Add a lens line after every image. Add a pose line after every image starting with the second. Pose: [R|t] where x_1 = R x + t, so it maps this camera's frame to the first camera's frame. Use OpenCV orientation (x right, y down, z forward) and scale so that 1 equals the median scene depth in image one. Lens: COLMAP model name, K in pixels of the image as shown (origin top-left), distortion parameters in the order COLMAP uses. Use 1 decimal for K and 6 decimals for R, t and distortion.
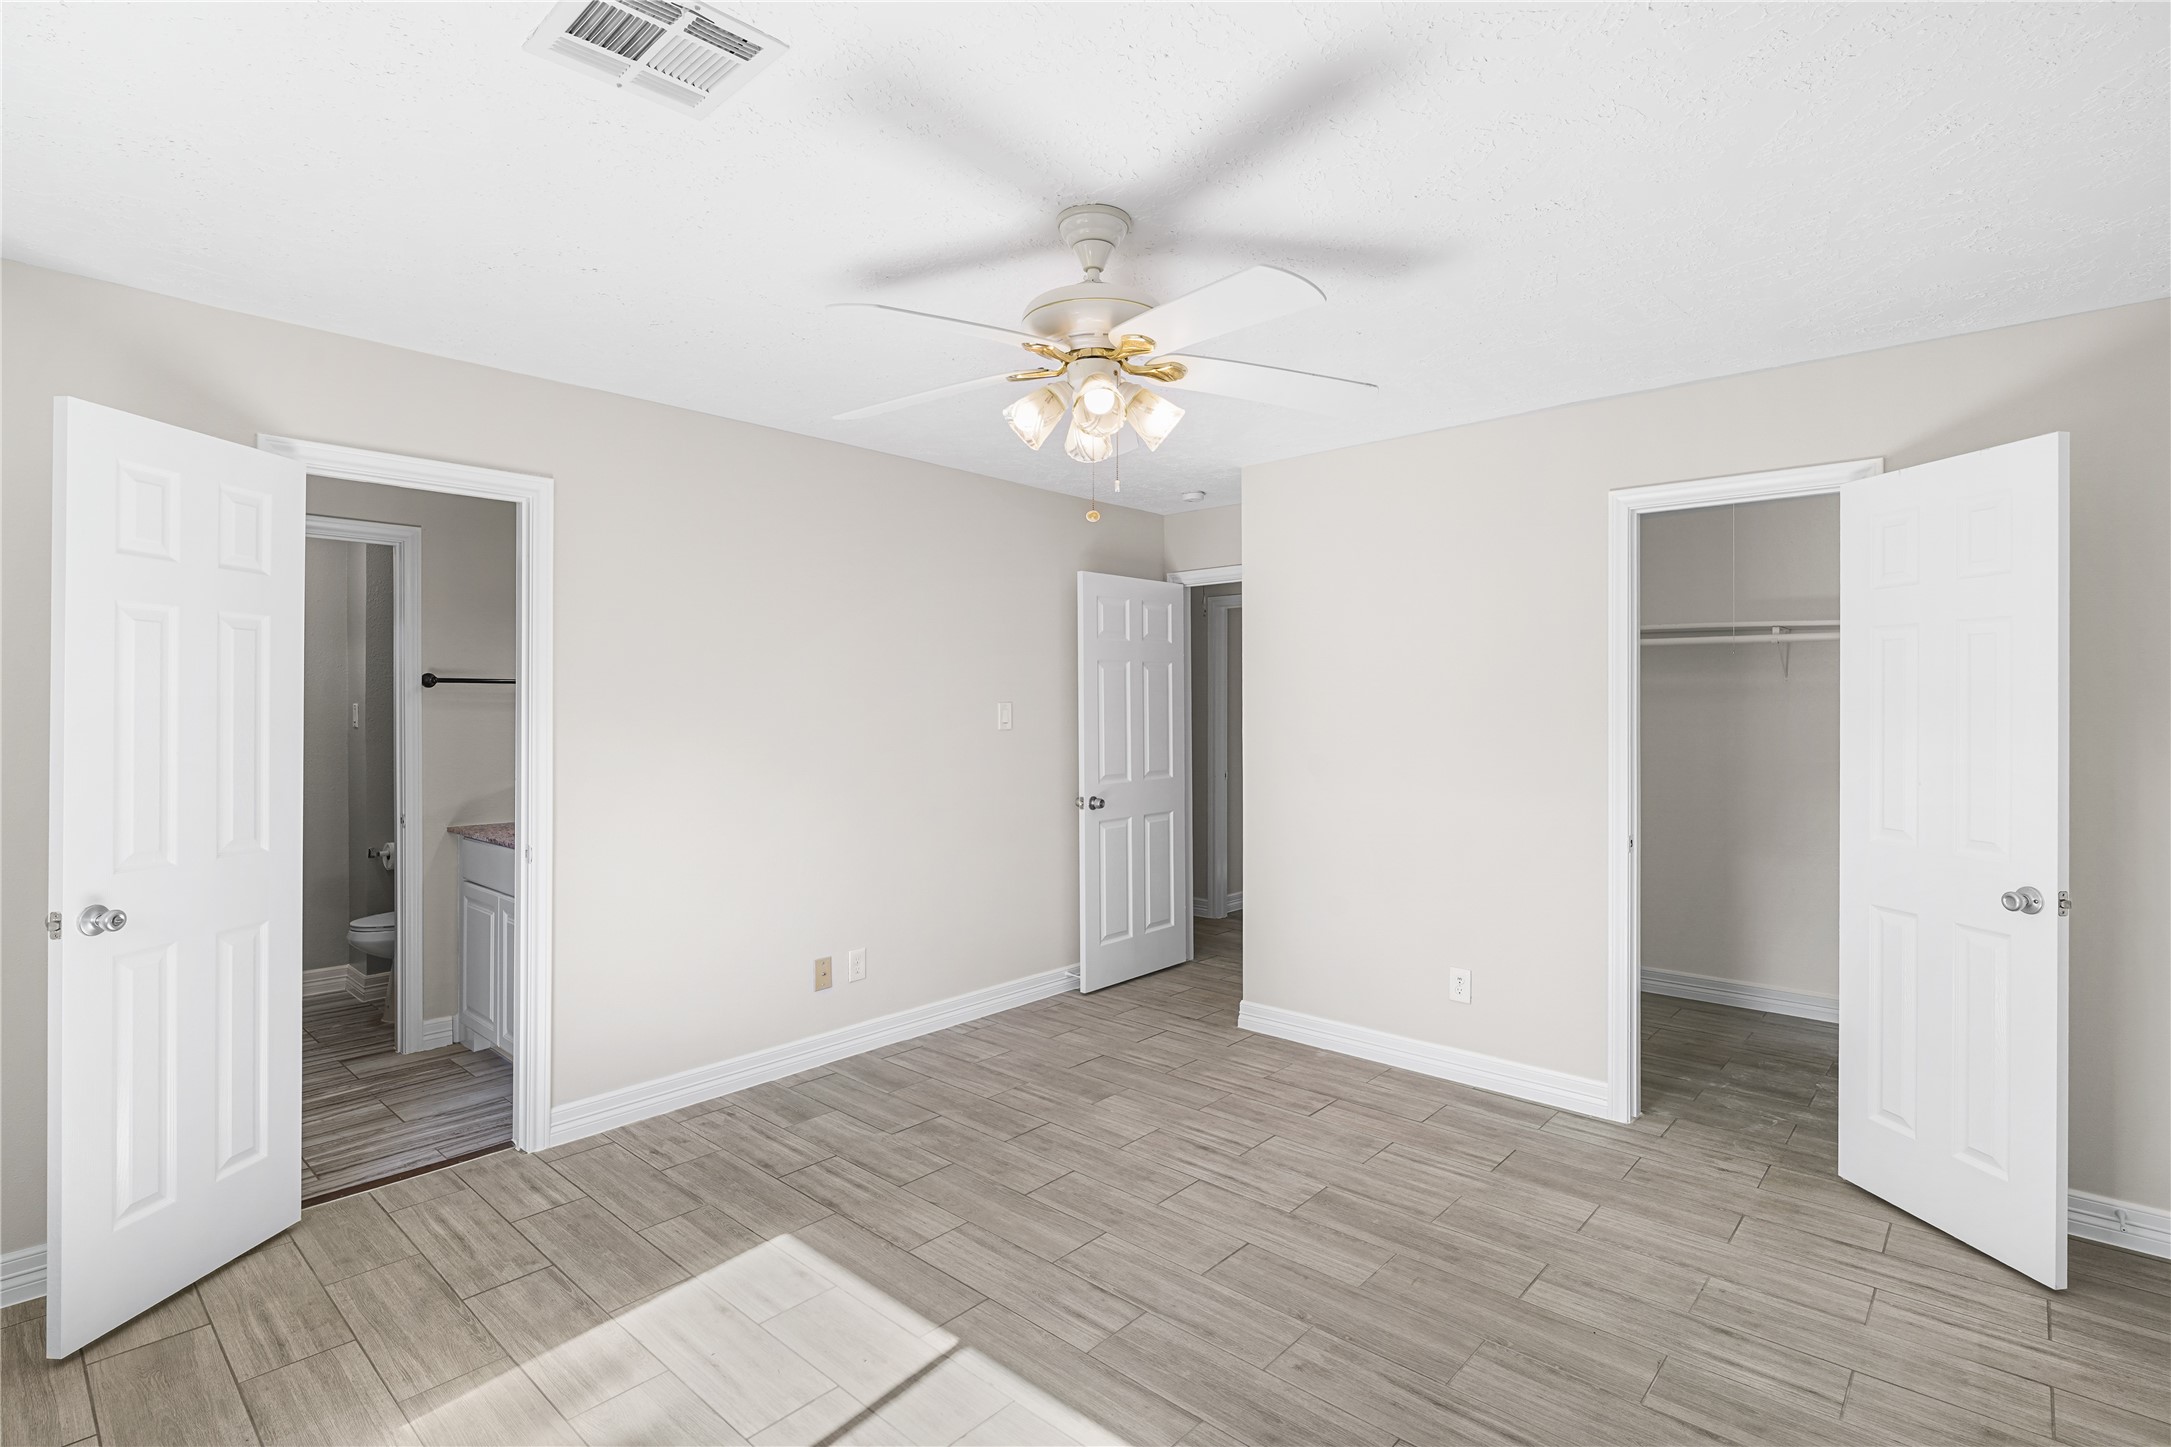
lens RADIAL K [[1023.7, 0, 1085.5], [0, 1023.7, 723.5], [0, 0, 1]] dist [0.010588, -0.001193]
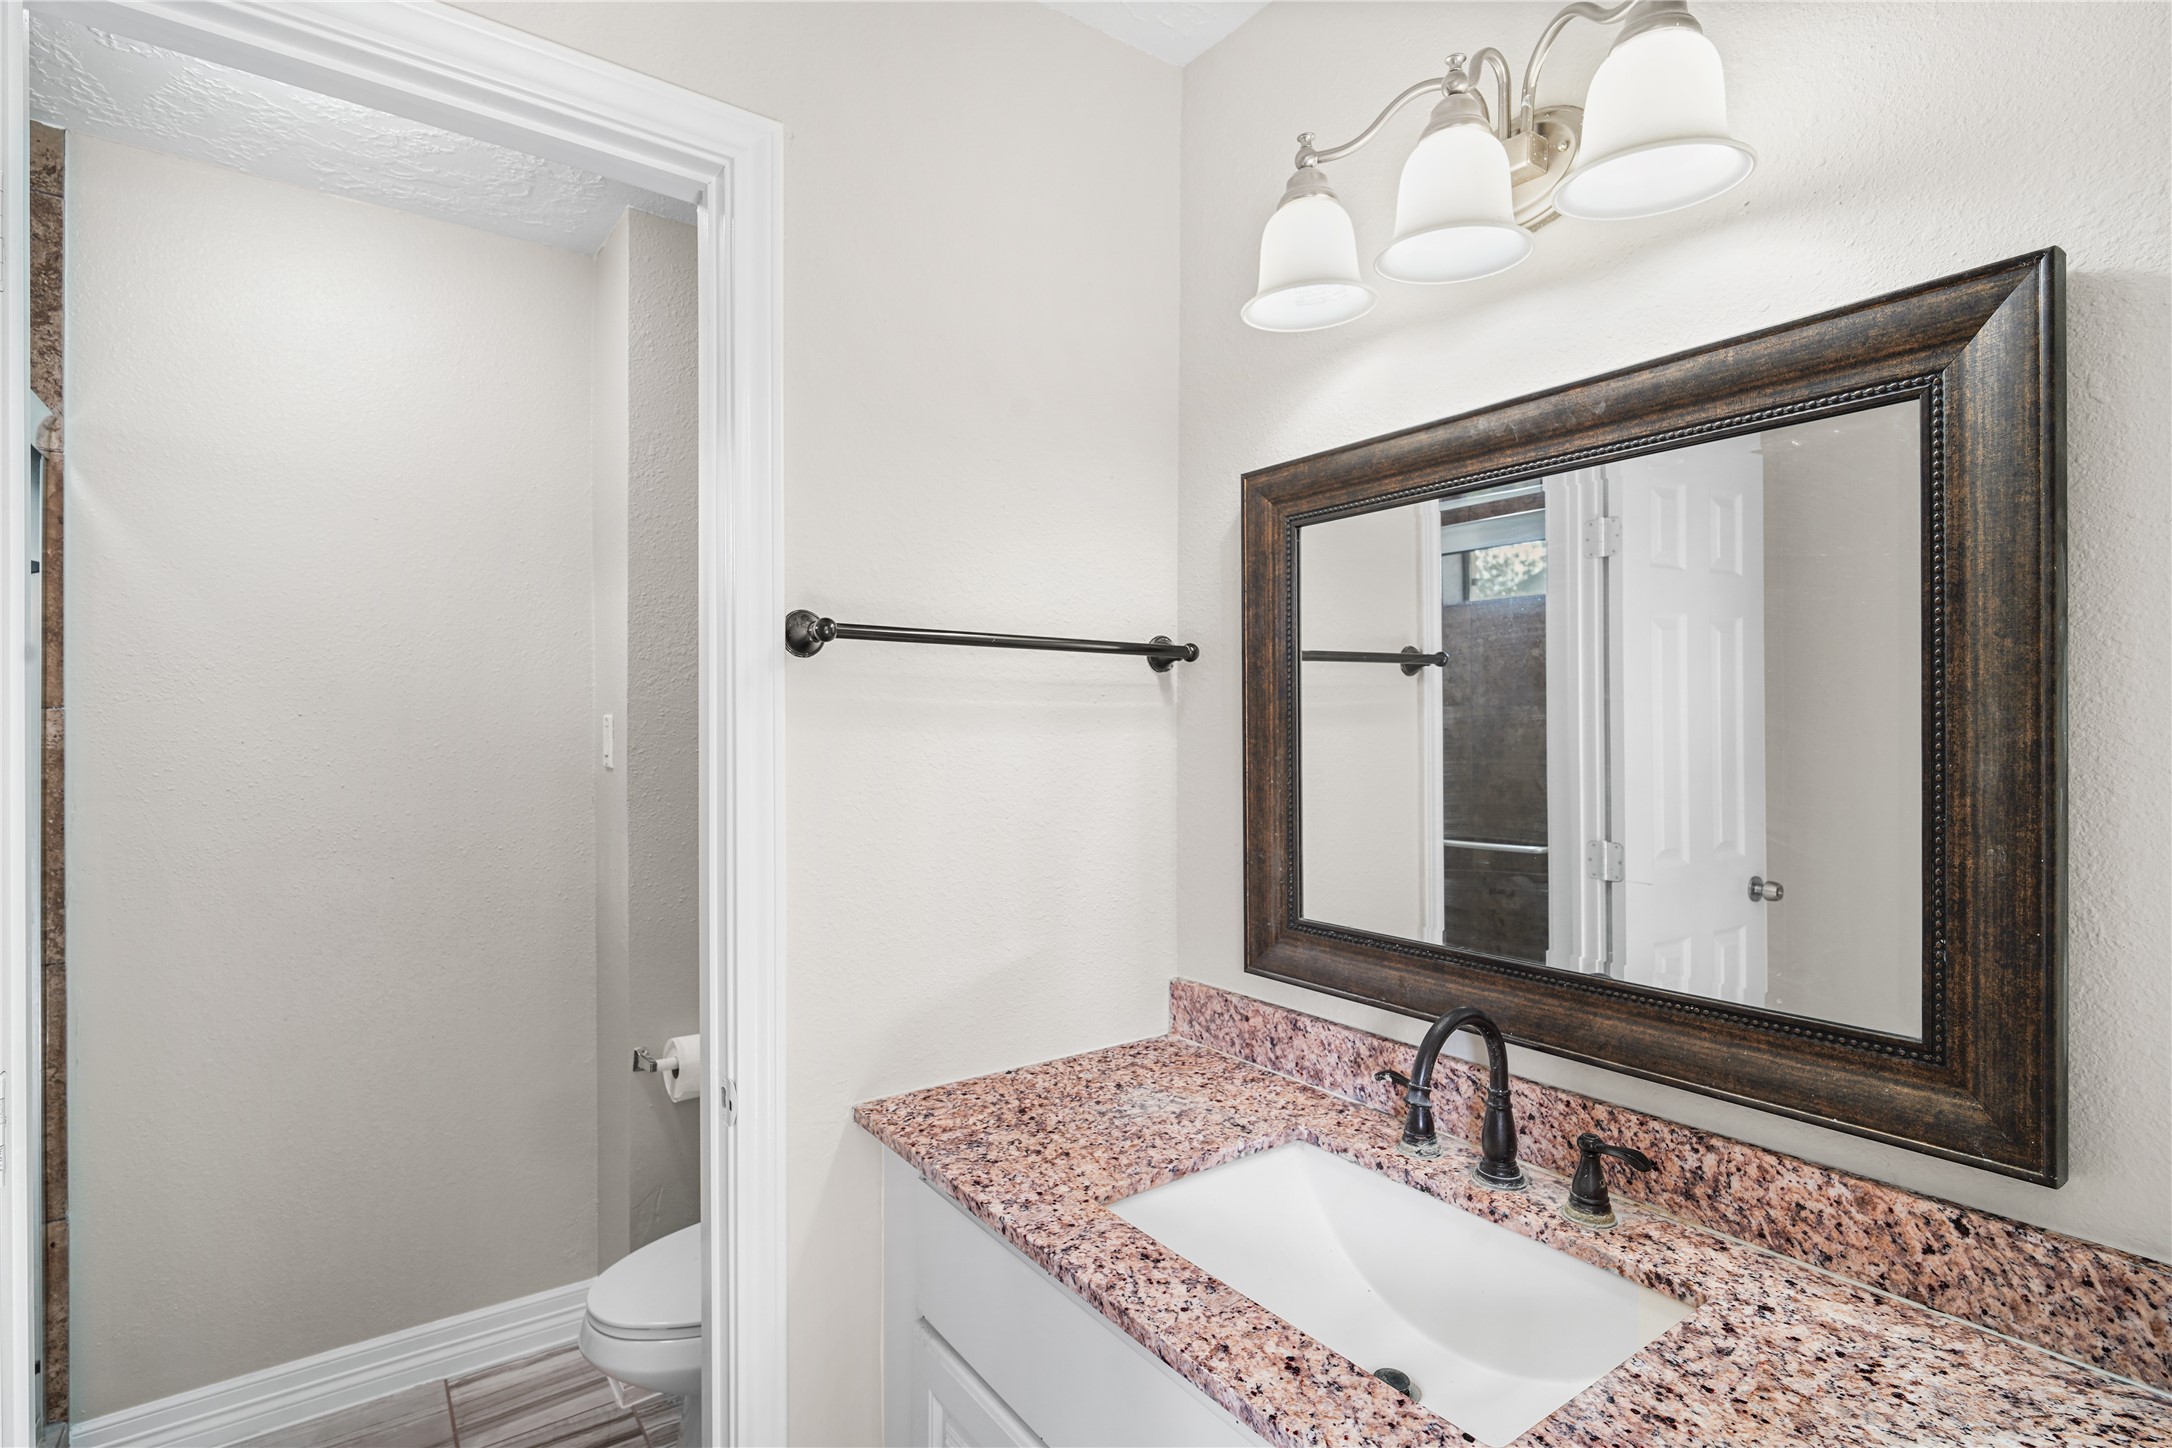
lens RADIAL K [[1024.1, 0, 1086.0], [0, 1024.1, 724.0], [0, 0, 1]] dist [0.010588, -0.001193]
pose [[0.980103, -0.010275, -0.198225, -0.495851], [0.009435, 0.999942, -0.005181, -0.013515], [0.198267, 0.003207, 0.980143, 0.718434]]
